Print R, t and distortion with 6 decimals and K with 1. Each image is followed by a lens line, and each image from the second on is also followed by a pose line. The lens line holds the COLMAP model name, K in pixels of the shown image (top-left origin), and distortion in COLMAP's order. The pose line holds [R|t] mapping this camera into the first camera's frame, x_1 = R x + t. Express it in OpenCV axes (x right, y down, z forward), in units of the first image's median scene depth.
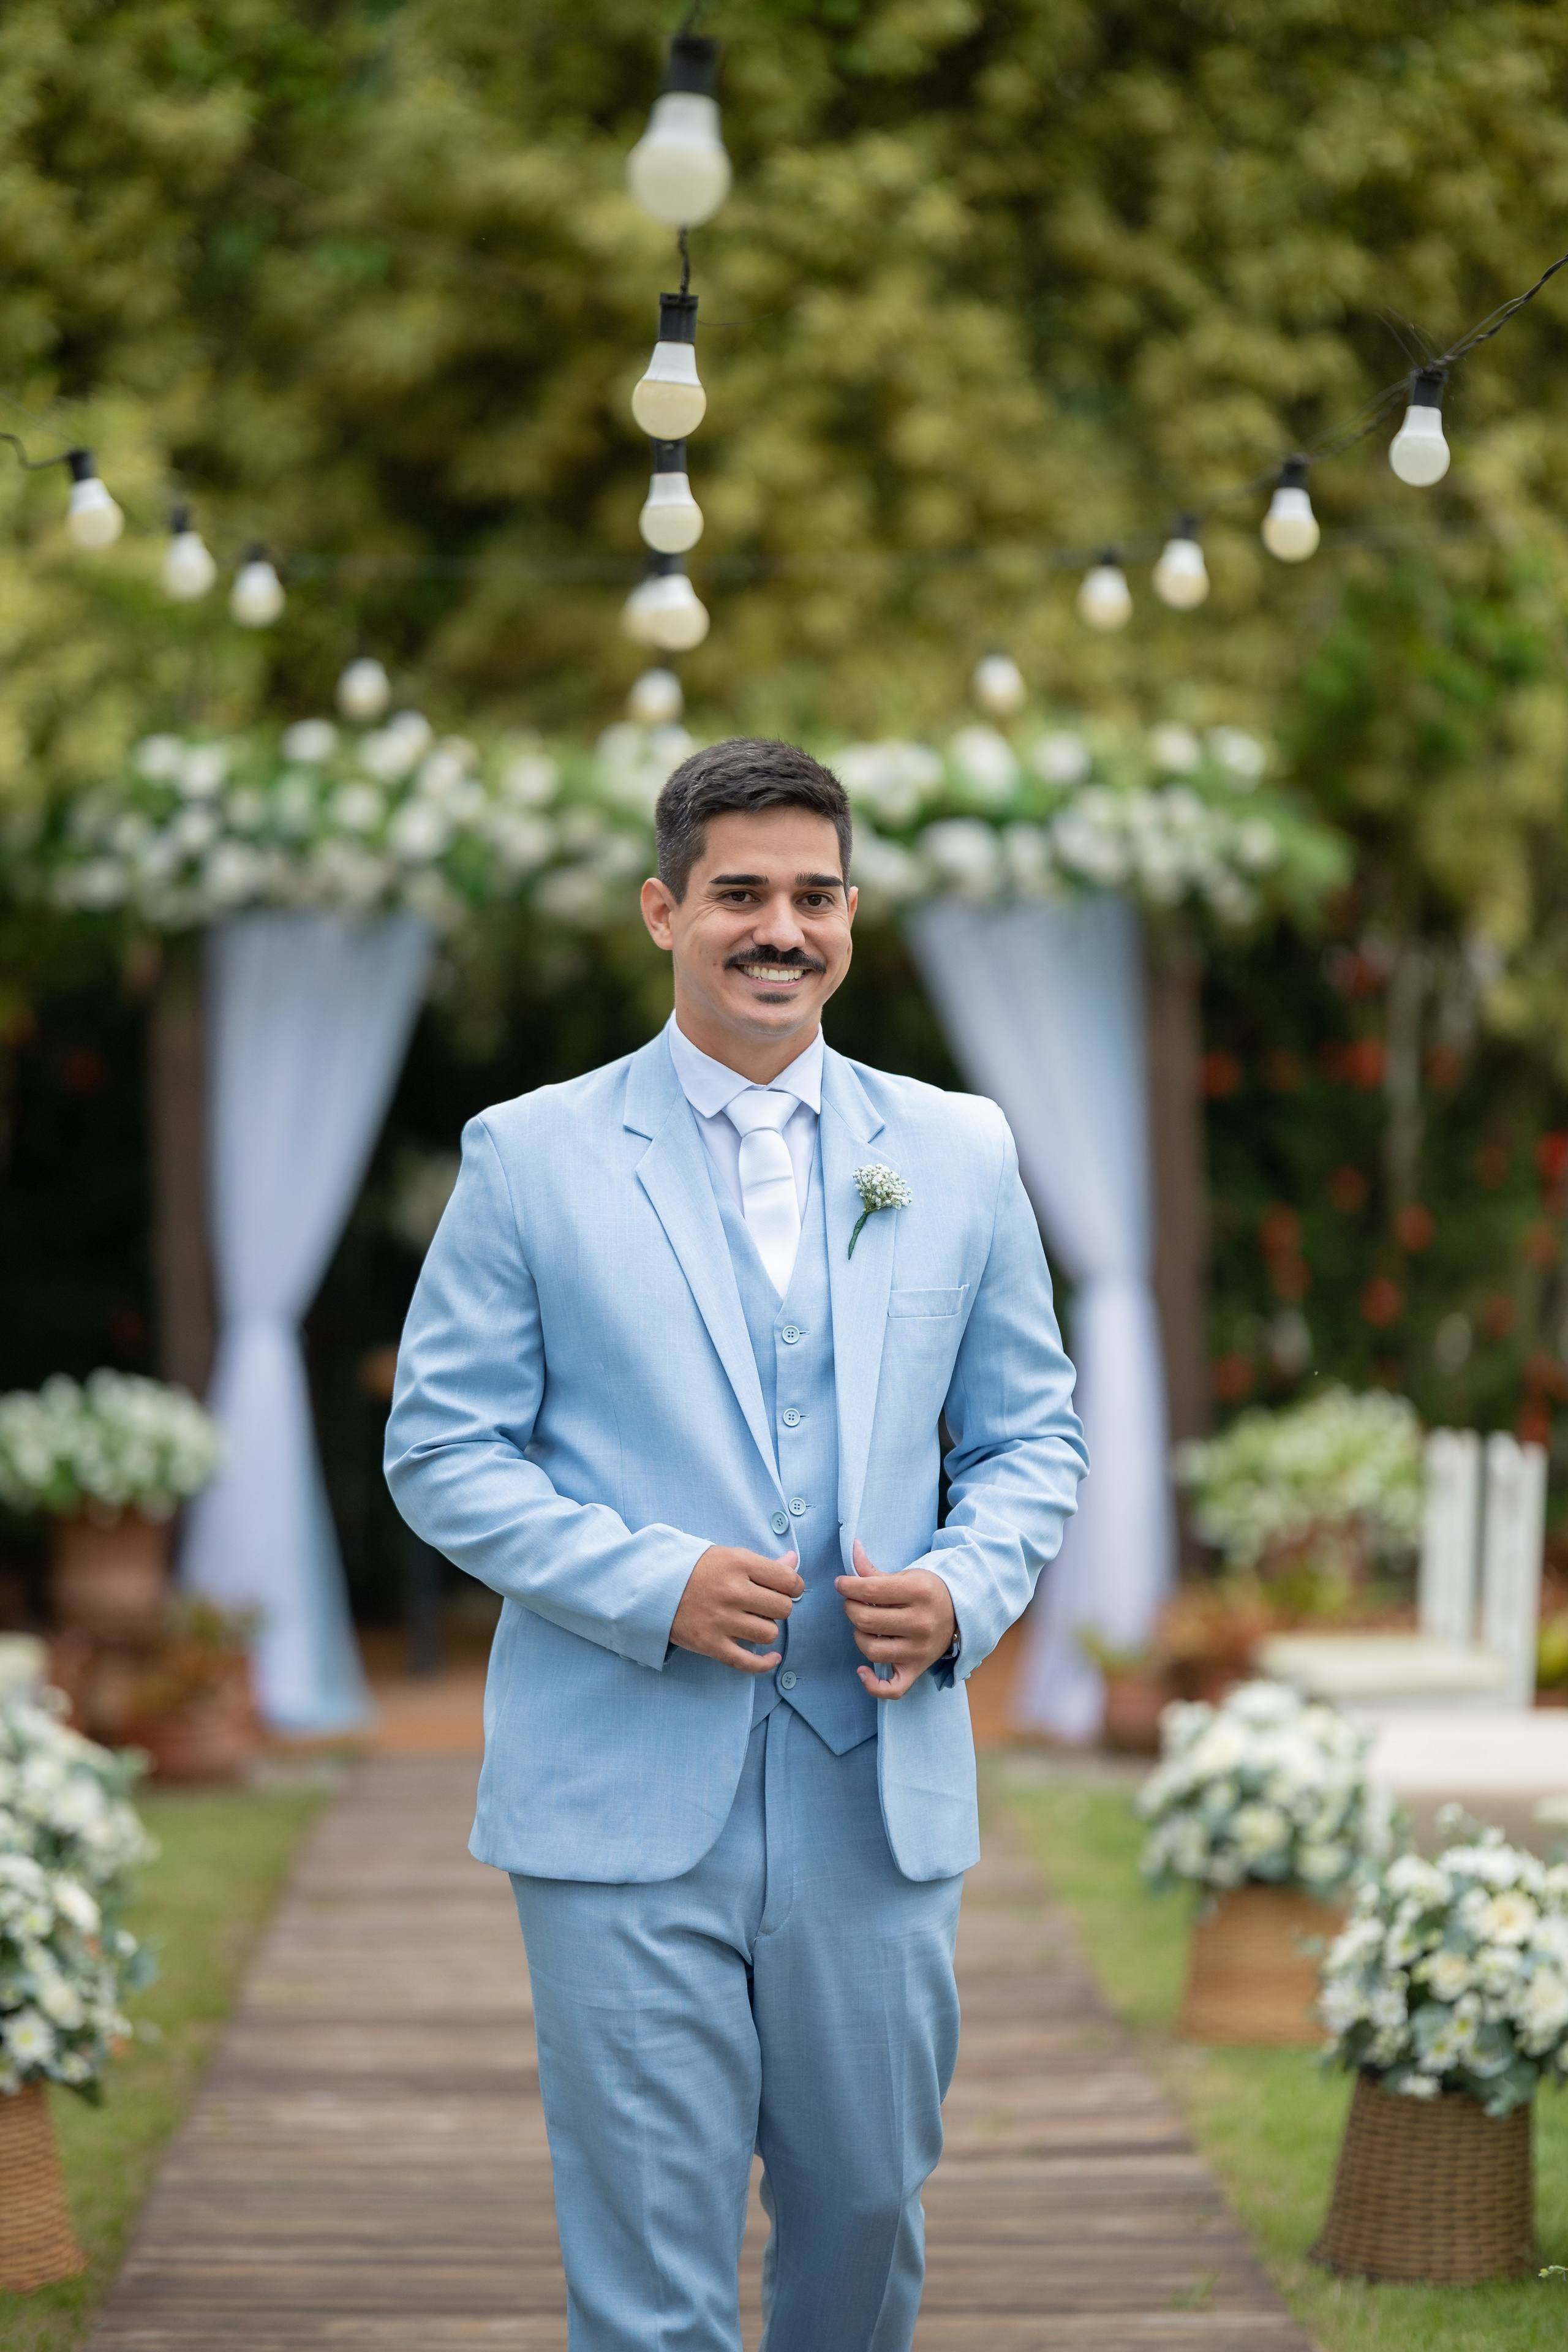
lens RADIAL K [[5512.5, 0, 784.0], [0, 5512.5, 1176.0], [0, 0, 1]] dist [-0.069299, 0.185124]
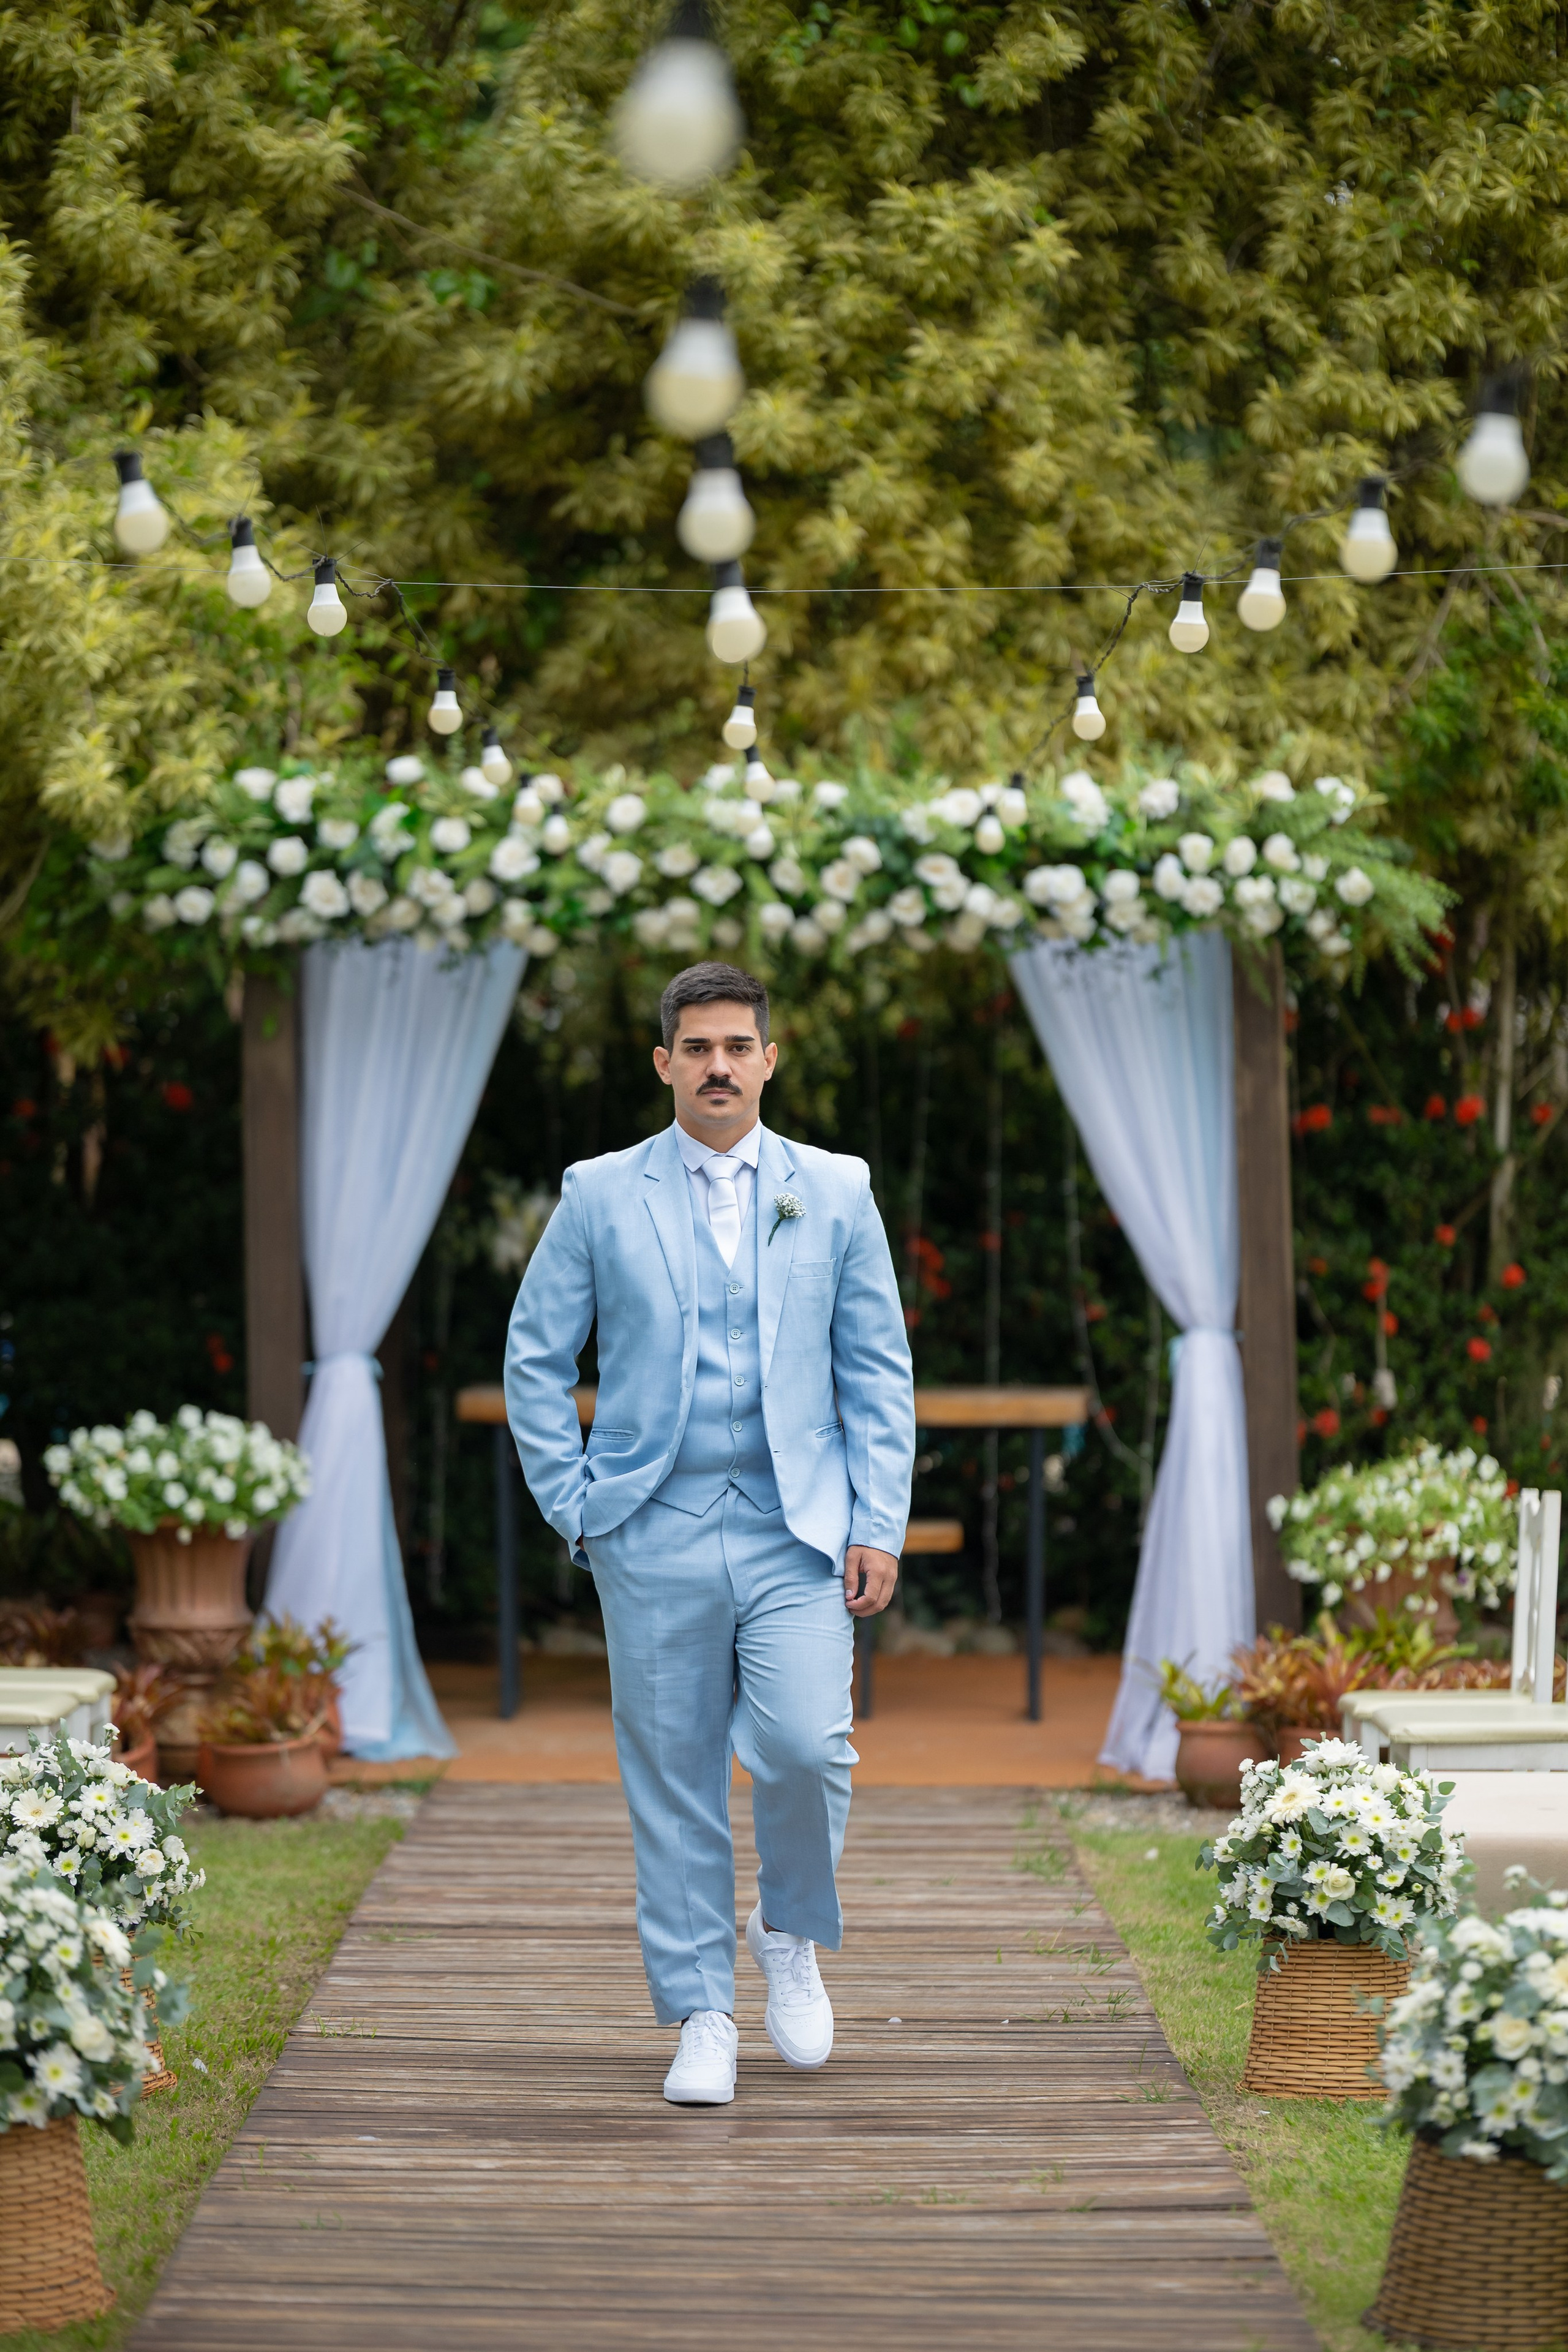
lens RADIAL K [[5468.3, 0, 784.0], [0, 5468.3, 1176.0], [0, 0, 1]] dist [-0.074681, -0.245878]
pose [[0.999629, 0.016384, -0.021771, 0.005200], [-0.016541, 0.999838, -0.007039, 0.000797], [0.021652, 0.007397, 0.999738, 0.014718]]
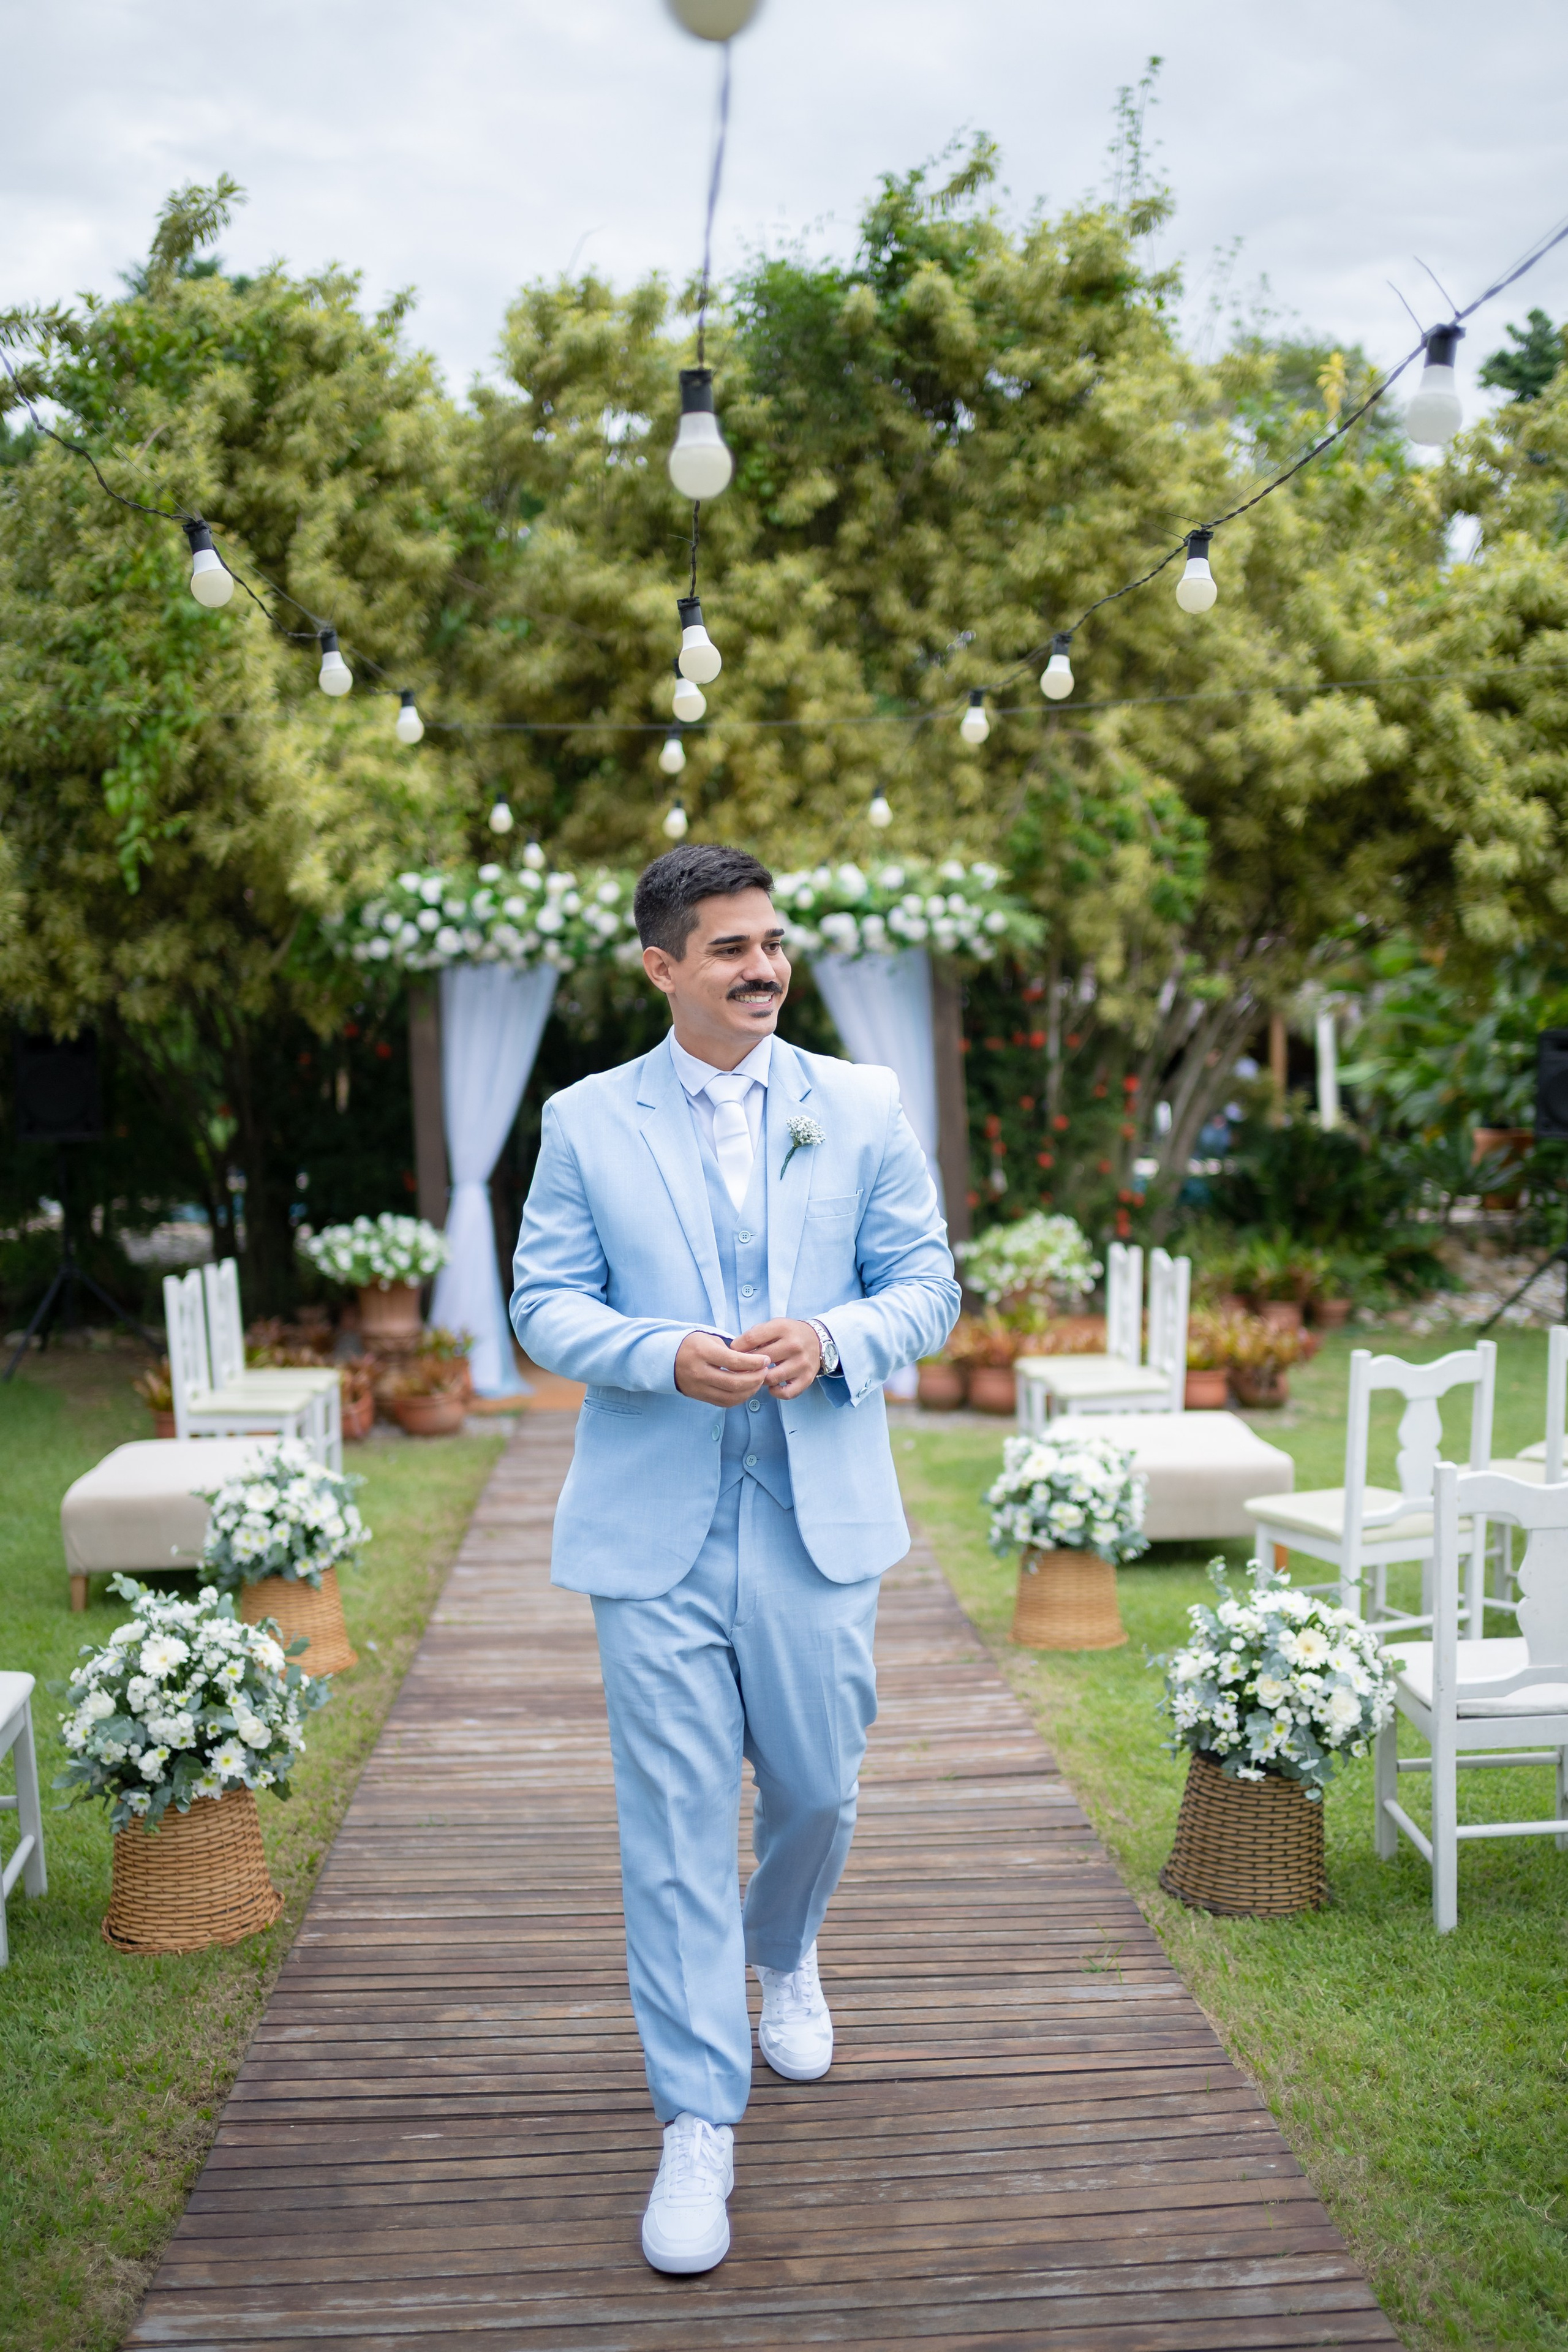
lens RADIAL K [[2308.4, 0, 784.0], [0, 2308.4, 1176.0], [0, 0, 1]] dist [0.007877, 0.004222]
pose [[0.999638, -0.012501, 0.023839, -0.006162], [0.011640, 0.999287, 0.035913, -0.002731], [-0.024271, -0.035623, 0.999071, 0.211822]]
